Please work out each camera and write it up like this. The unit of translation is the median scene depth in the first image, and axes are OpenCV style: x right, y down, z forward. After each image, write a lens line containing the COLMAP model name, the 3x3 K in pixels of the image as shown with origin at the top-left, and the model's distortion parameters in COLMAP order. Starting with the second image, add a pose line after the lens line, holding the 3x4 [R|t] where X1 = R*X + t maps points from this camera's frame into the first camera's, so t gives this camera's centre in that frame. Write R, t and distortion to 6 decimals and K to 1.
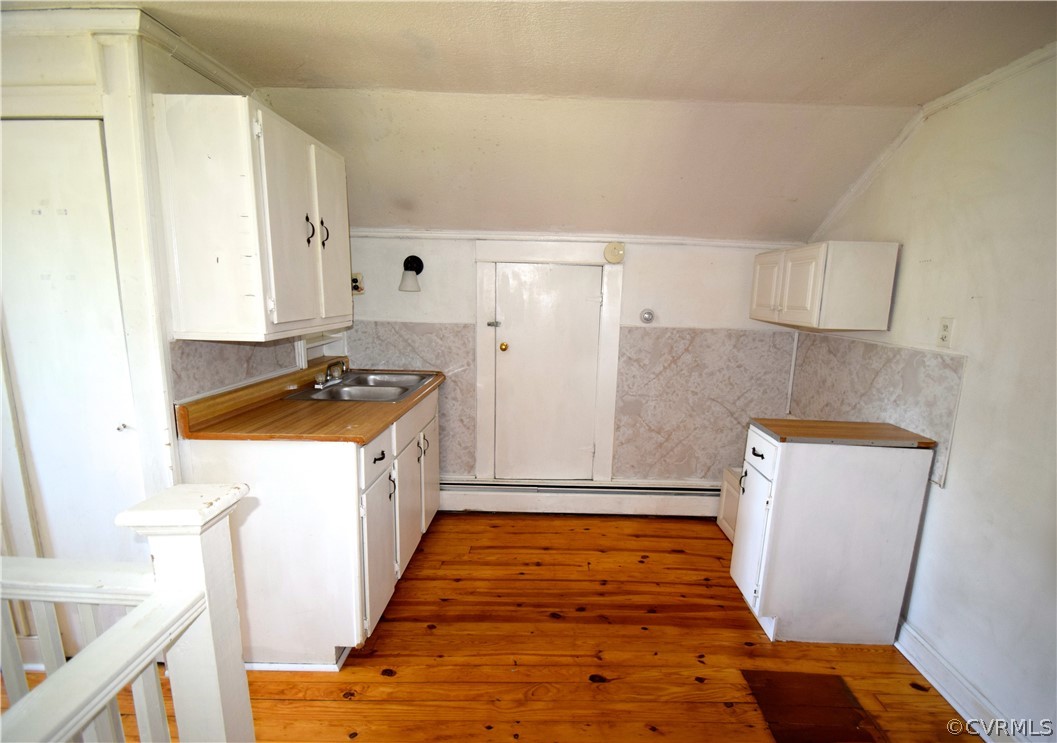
lens RADIAL K [[486.9, 0, 528.5], [0, 486.9, 371.5], [0, 0, 1]] dist [0.000183, -0.000051]
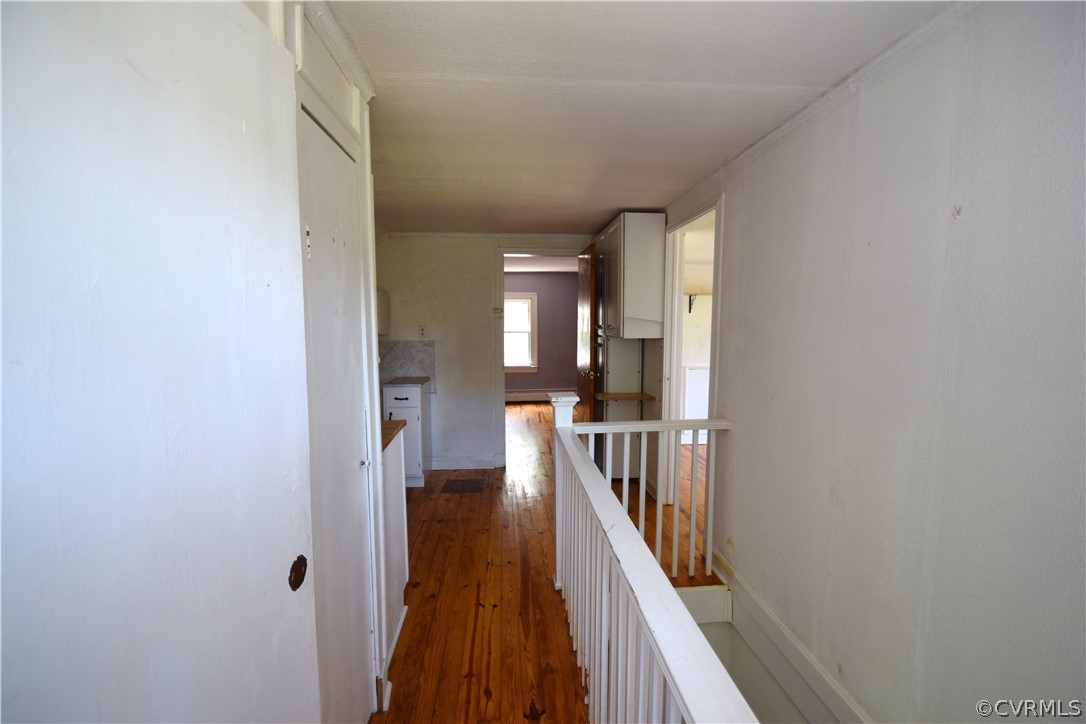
lens RADIAL K [[485.1, 0, 543.0], [0, 485.1, 362.0], [0, 0, 1]] dist [0.033690, -0.000176]
pose [[-0.081871, -0.110007, 0.990553, -1.601758], [0.163056, 0.979019, 0.122203, -0.129955], [-0.983214, 0.171521, -0.062216, 0.589518]]
